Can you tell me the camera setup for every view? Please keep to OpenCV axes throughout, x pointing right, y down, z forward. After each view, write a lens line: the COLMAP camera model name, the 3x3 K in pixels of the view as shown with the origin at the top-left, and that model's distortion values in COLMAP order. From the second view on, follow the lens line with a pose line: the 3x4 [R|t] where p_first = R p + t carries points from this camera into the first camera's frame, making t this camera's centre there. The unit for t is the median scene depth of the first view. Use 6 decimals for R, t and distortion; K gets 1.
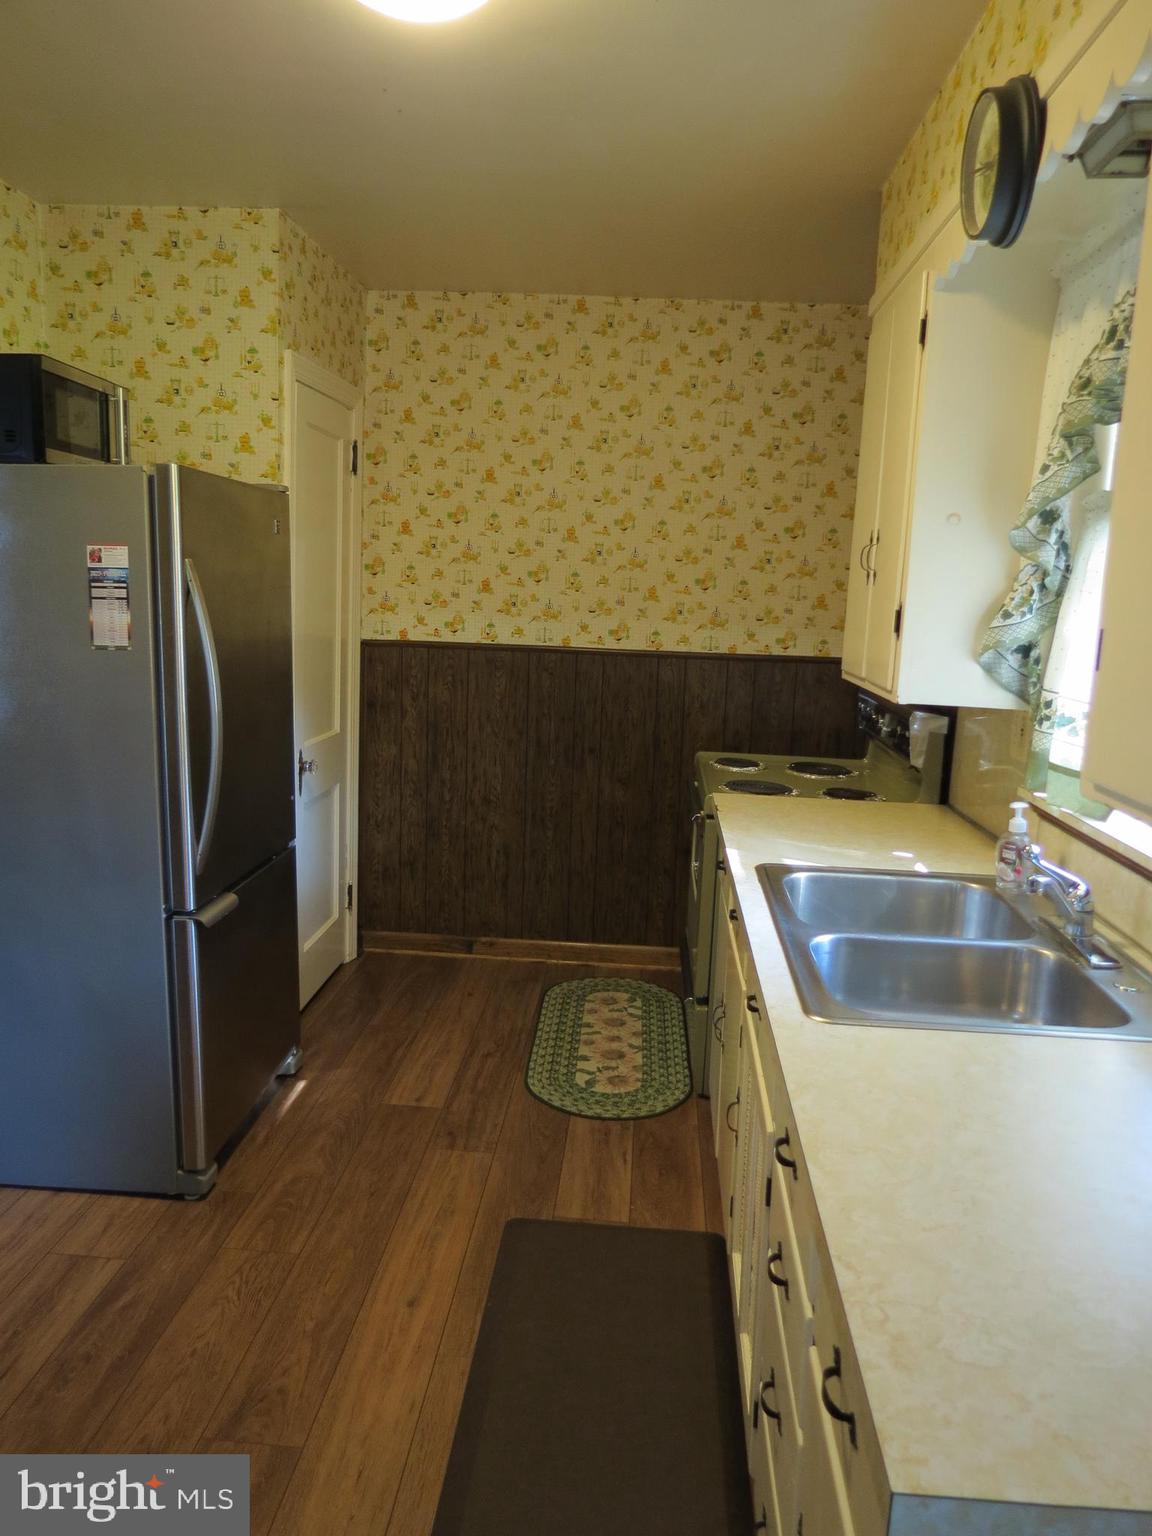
lens RADIAL K [[1098.4, 0, 578.8], [0, 1098.4, 770.9], [0, 0, 1]] dist [-0.031209, 0.017862]
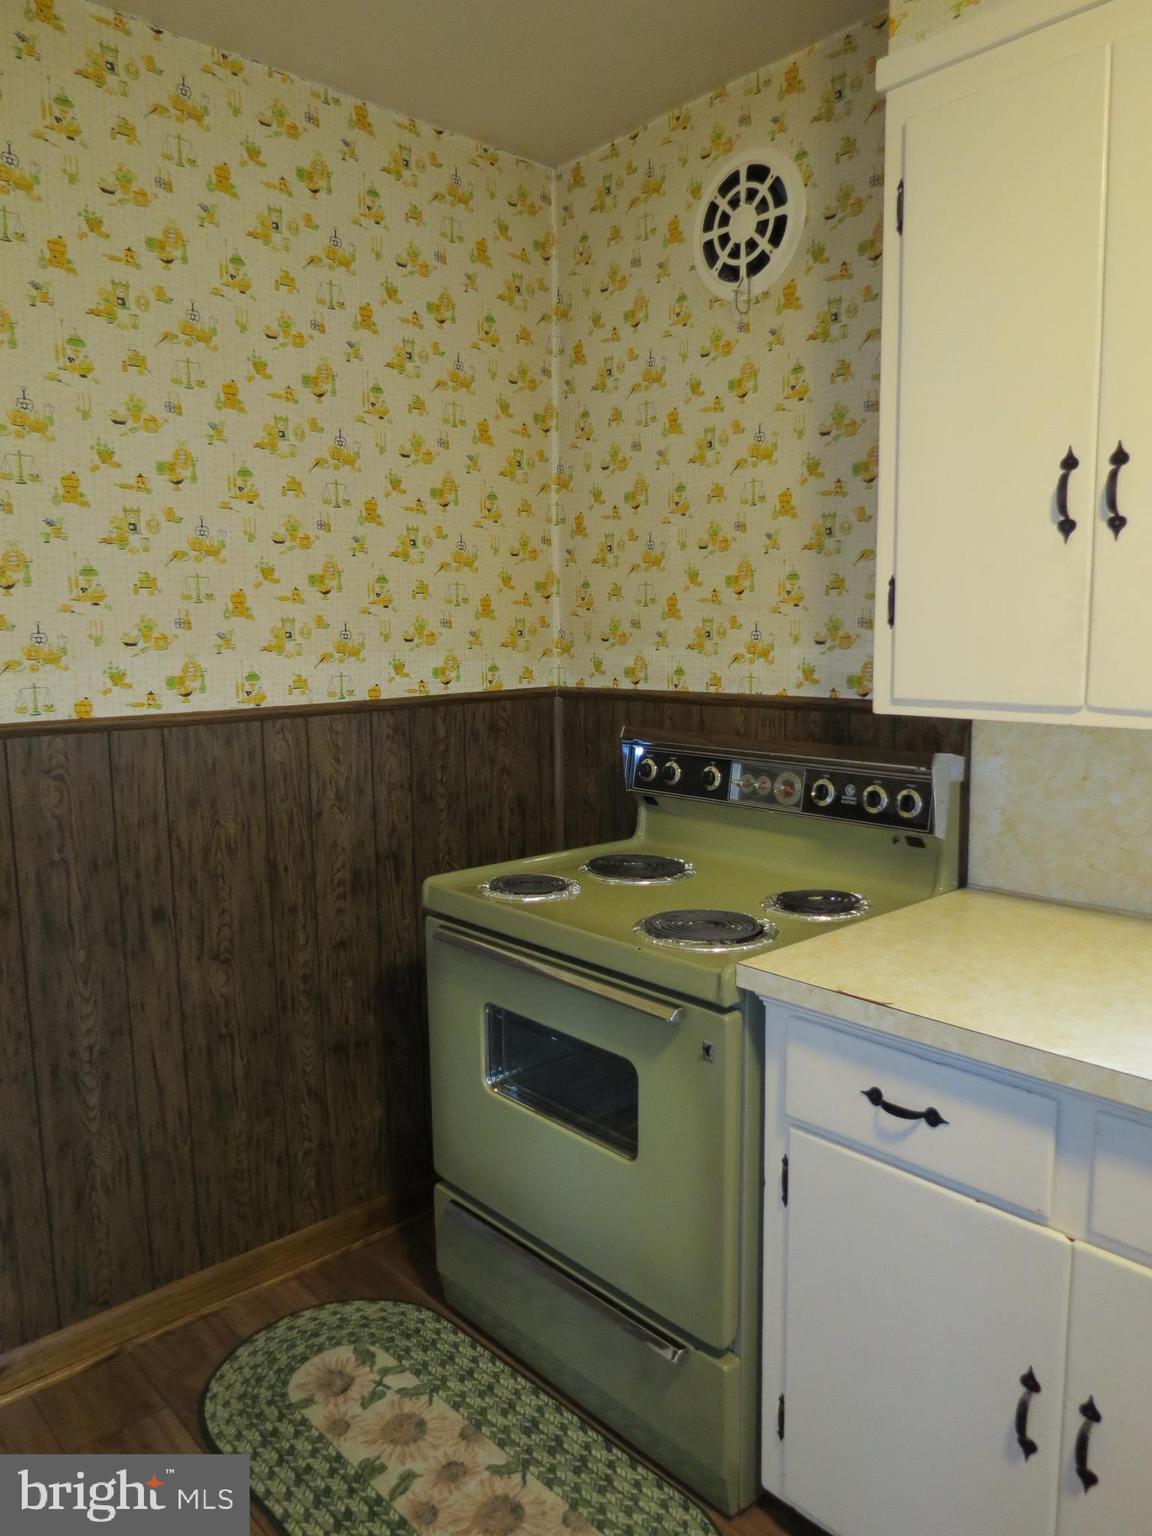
lens RADIAL K [[1098.4, 0, 567.1], [0, 1098.4, 768.3], [0, 0, 1]] dist [-0.031209, 0.017862]
pose [[0.690614, -0.140060, 0.709532, -0.212984], [0.158243, 0.986560, 0.040722, -0.078051], [-0.705699, 0.084155, 0.703496, 0.512455]]
